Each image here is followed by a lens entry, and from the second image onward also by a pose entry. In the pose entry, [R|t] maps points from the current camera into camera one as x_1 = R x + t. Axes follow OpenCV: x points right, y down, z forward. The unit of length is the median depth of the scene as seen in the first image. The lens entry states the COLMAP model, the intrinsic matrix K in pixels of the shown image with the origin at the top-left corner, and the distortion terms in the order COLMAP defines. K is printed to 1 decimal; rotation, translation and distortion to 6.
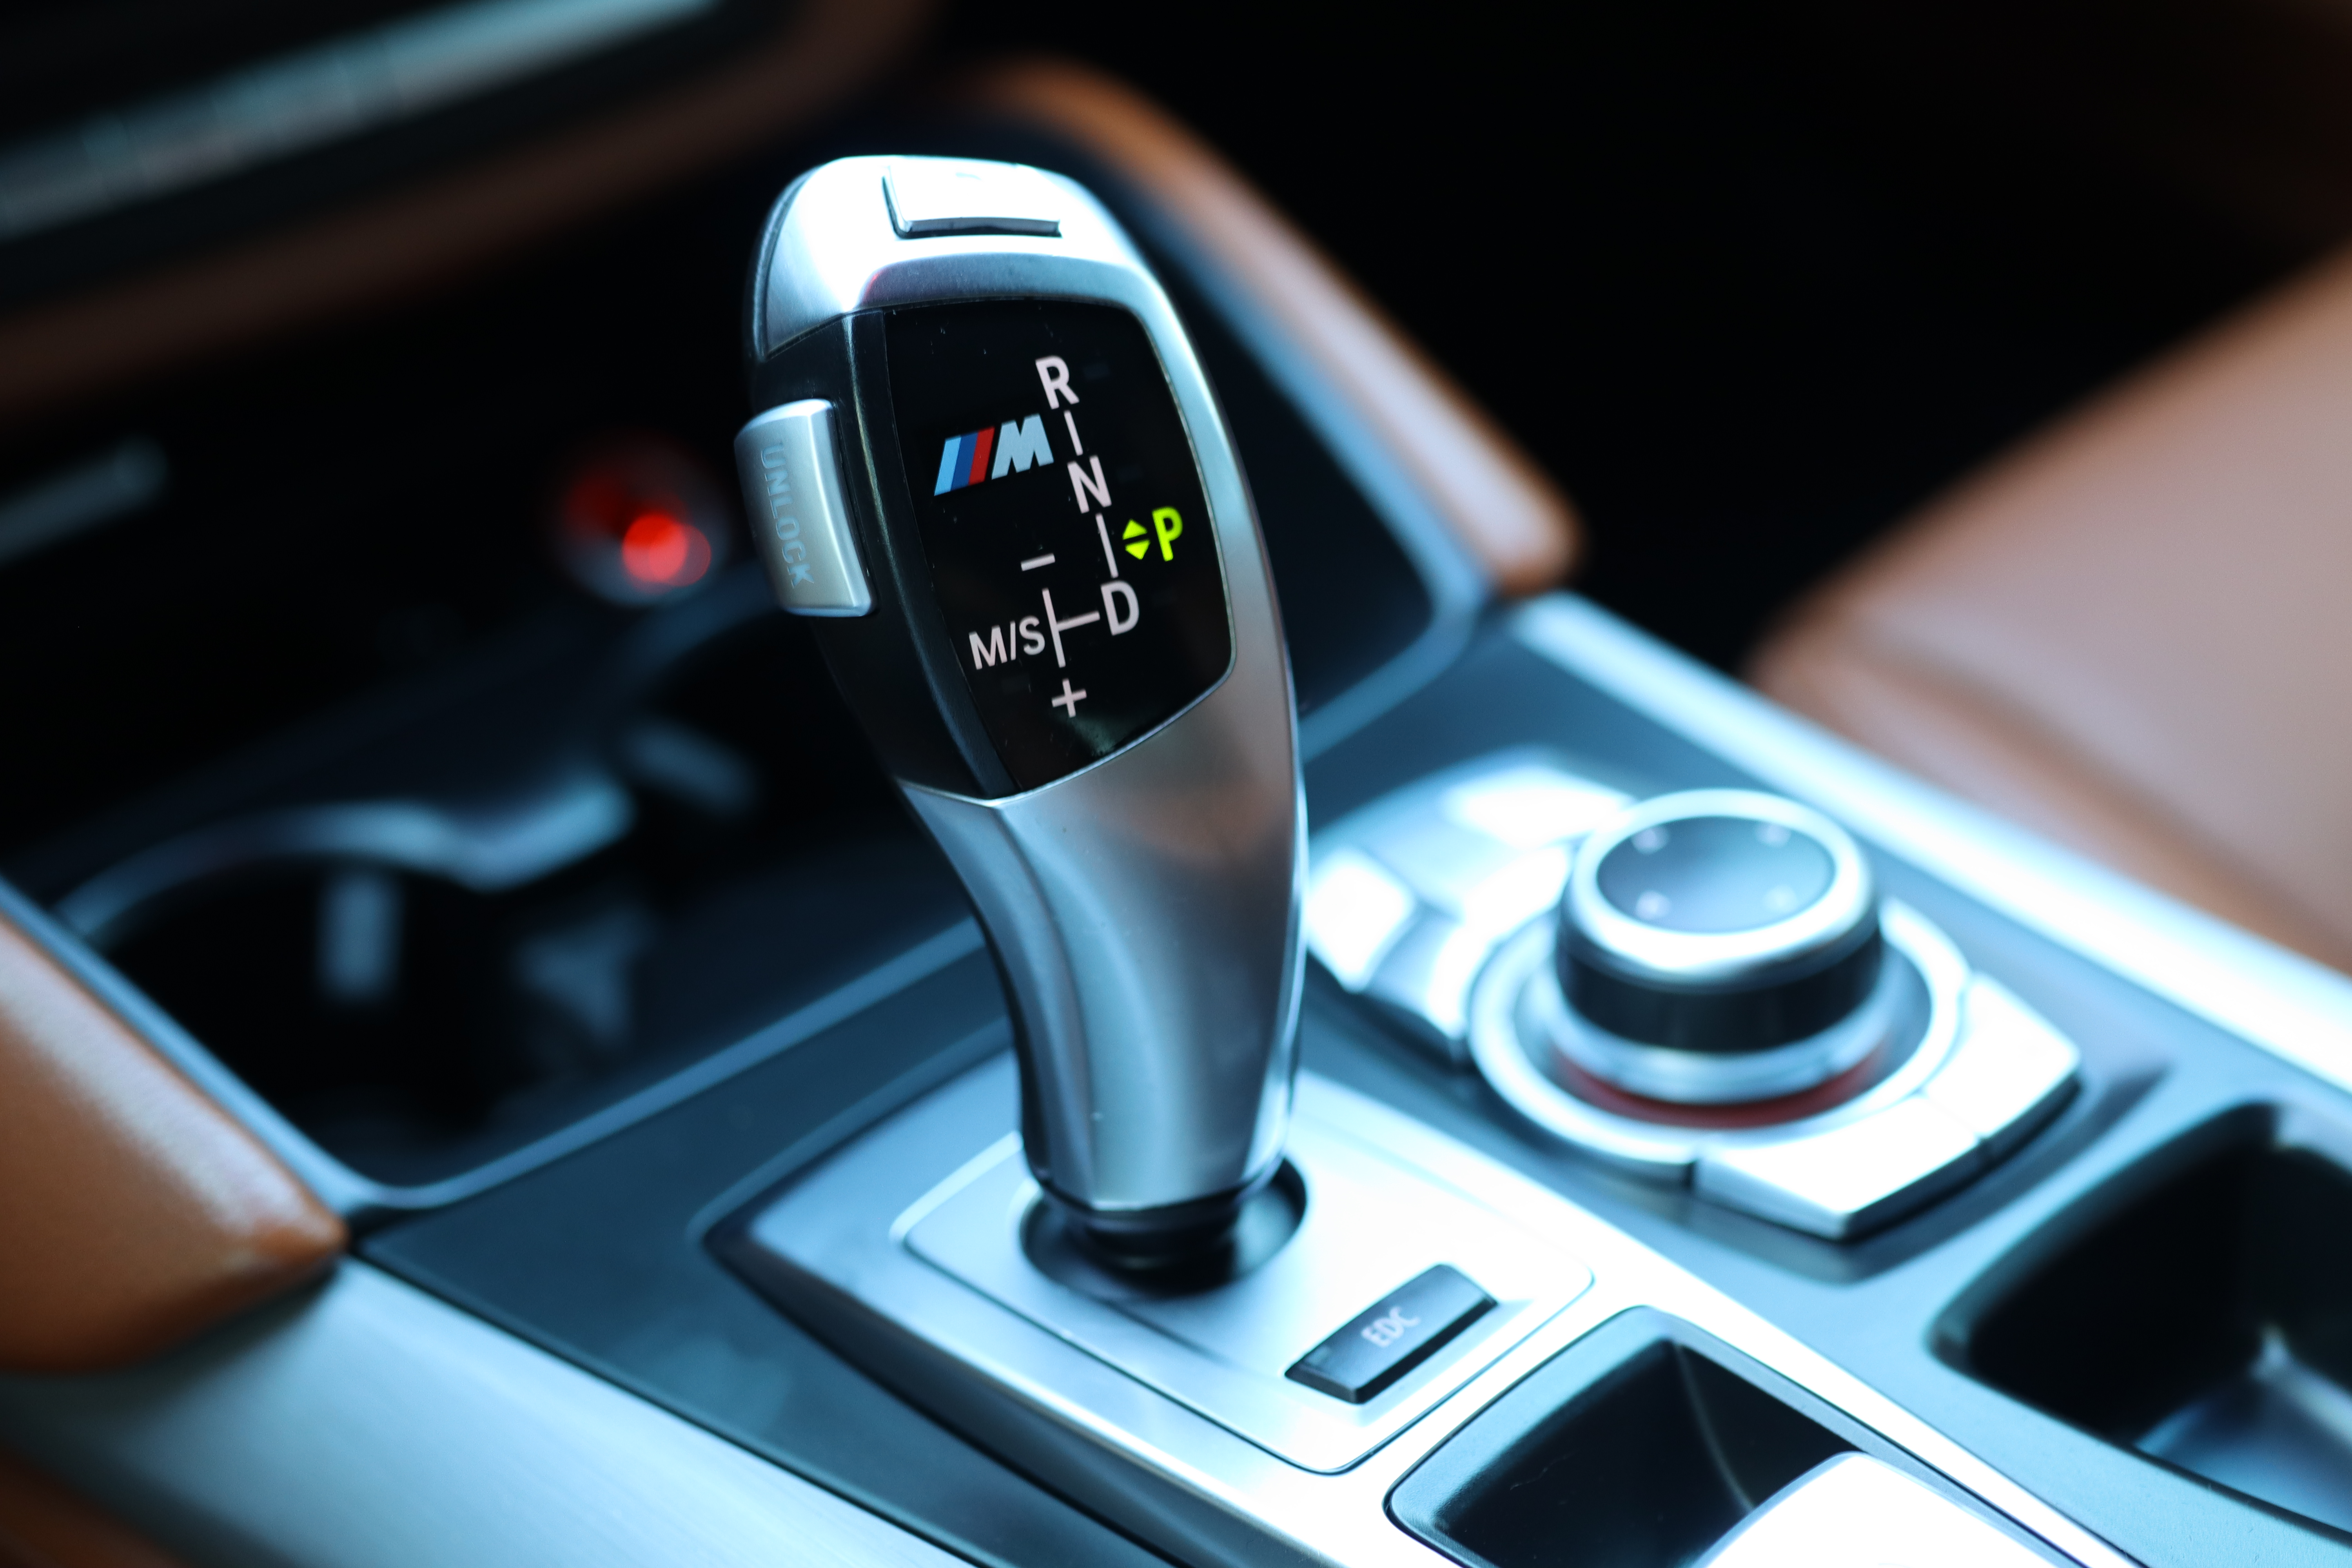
lens RADIAL K [[3631.1, 0, 1177.8], [0, 3631.1, 783.6], [0, 0, 1]] dist [-0.057335, 0.000000]
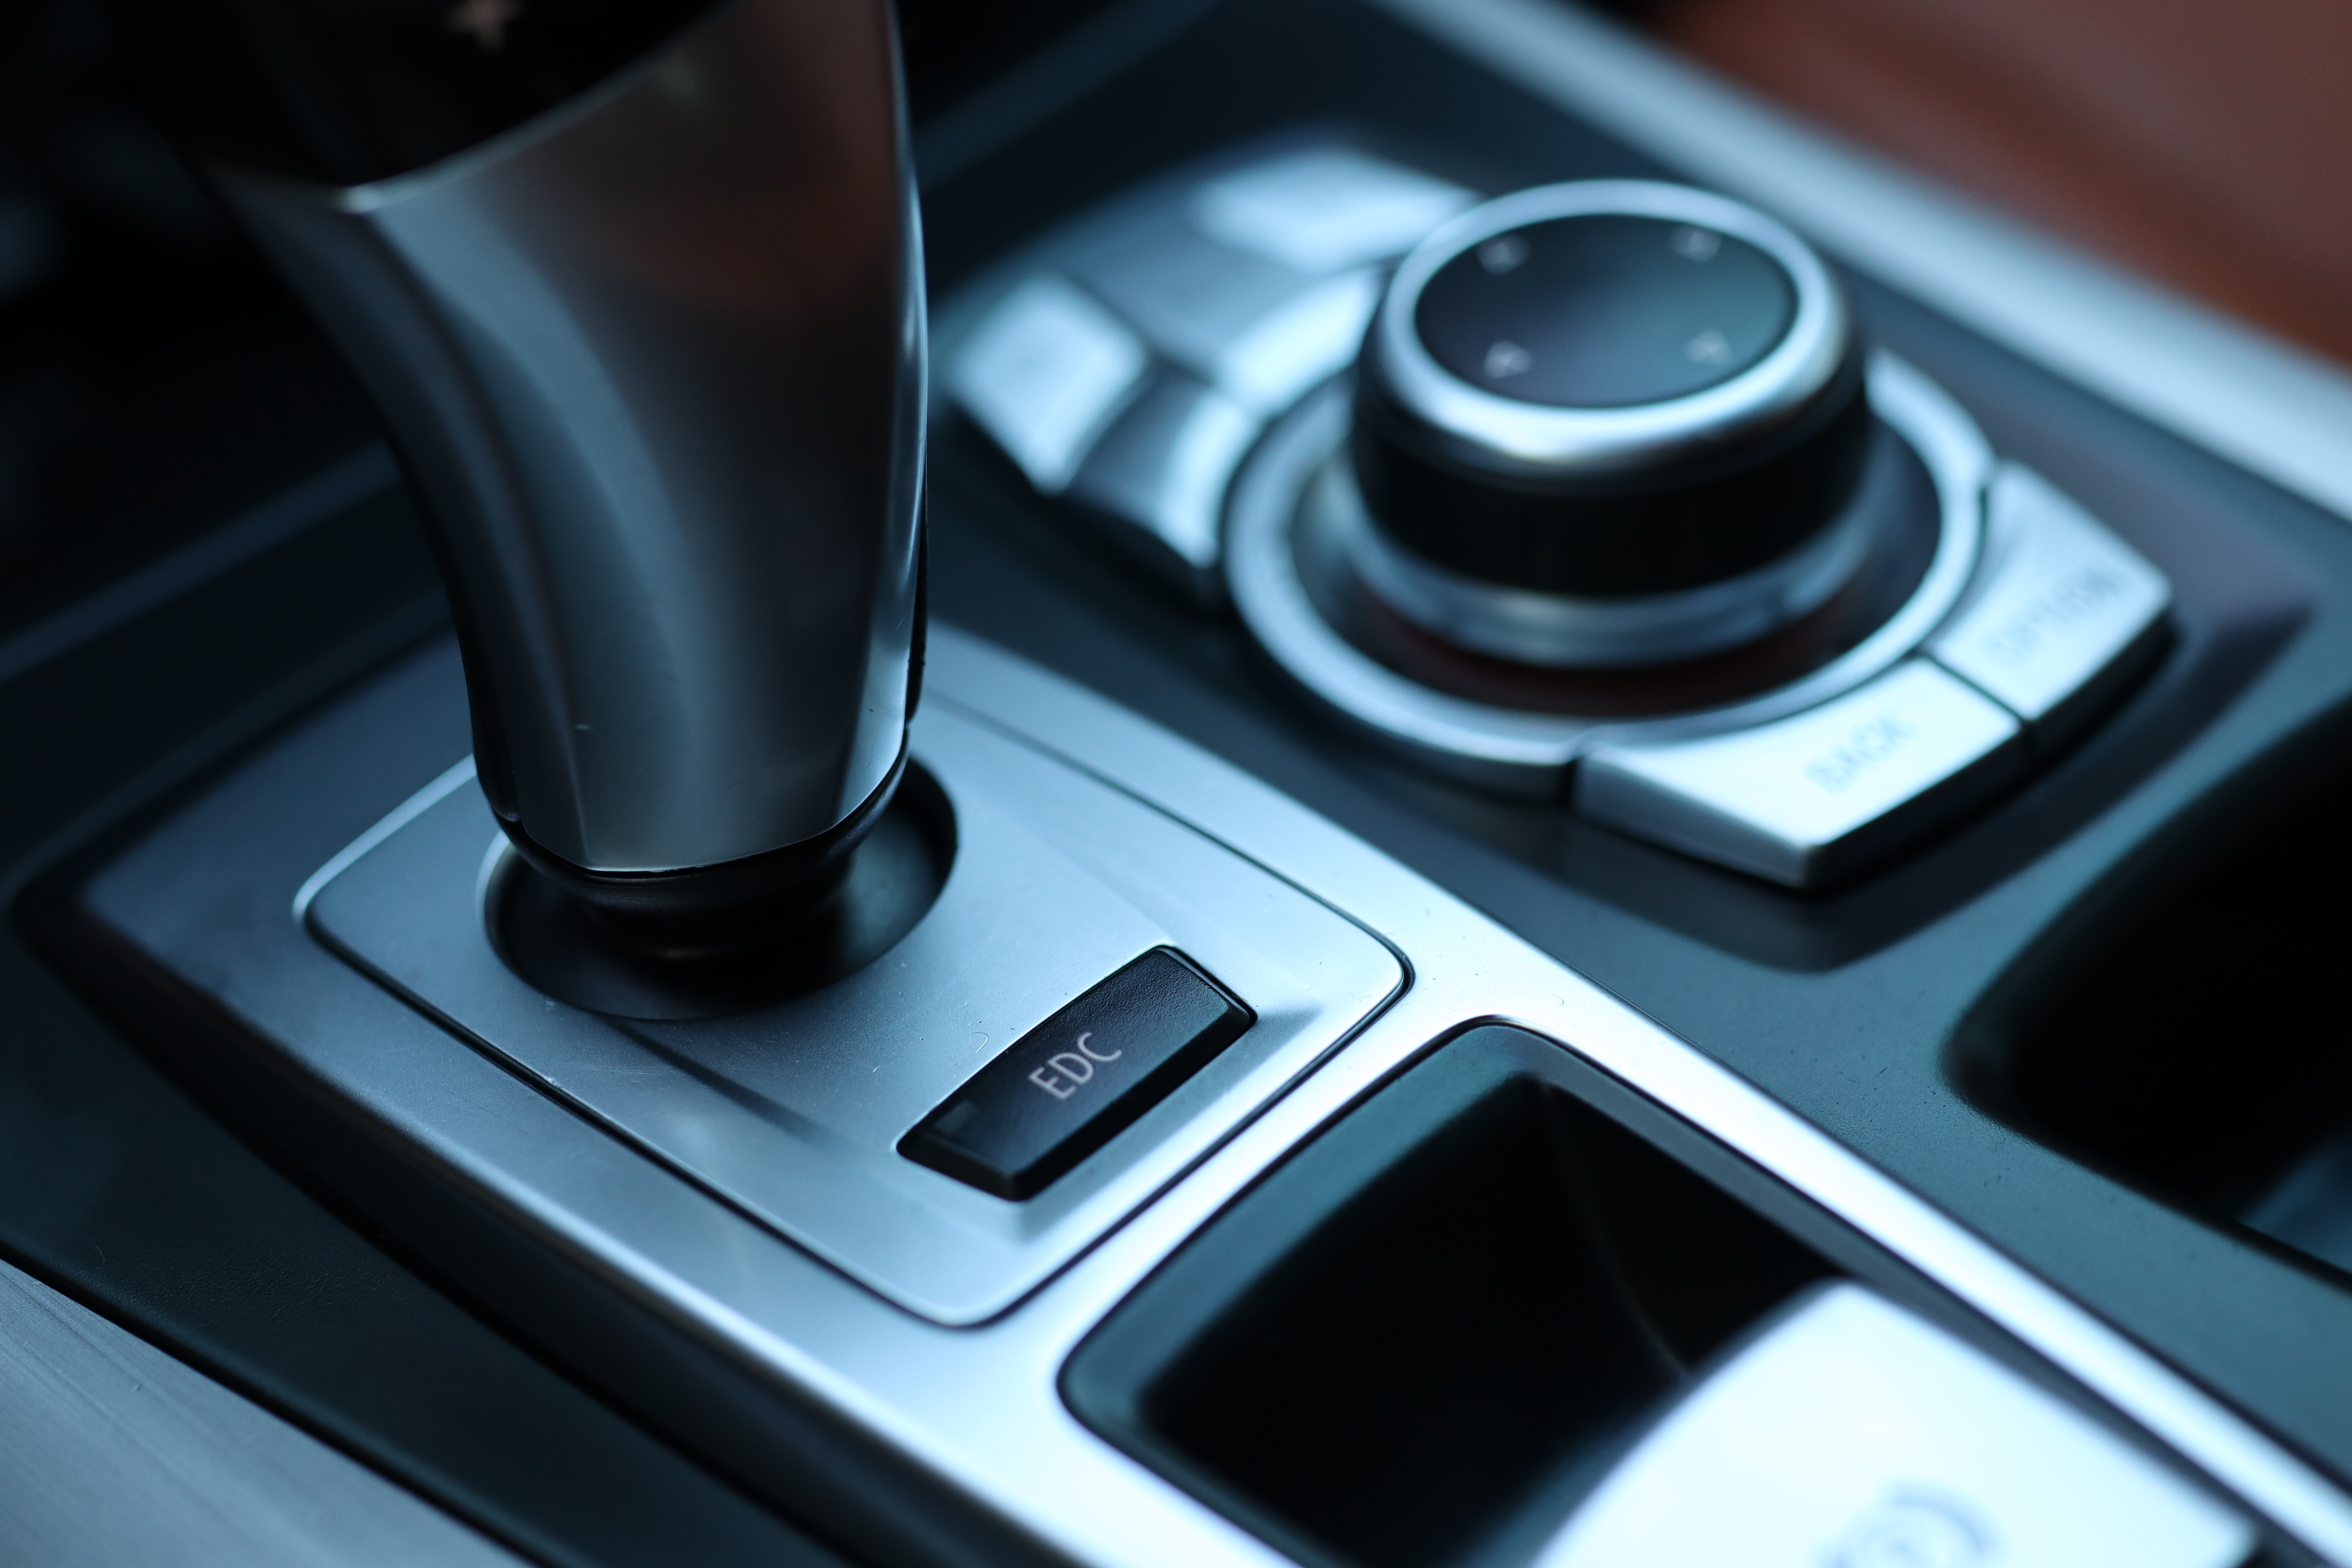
lens RADIAL K [[3631.1, 0, 1172.6], [0, 3631.1, 783.6], [0, 0, 1]] dist [-0.057335, 0.000000]
pose [[0.999152, -0.017224, 0.037392, 0.050665], [0.011413, 0.988560, 0.150393, 0.011406], [-0.039554, -0.149839, 0.987919, 0.387199]]
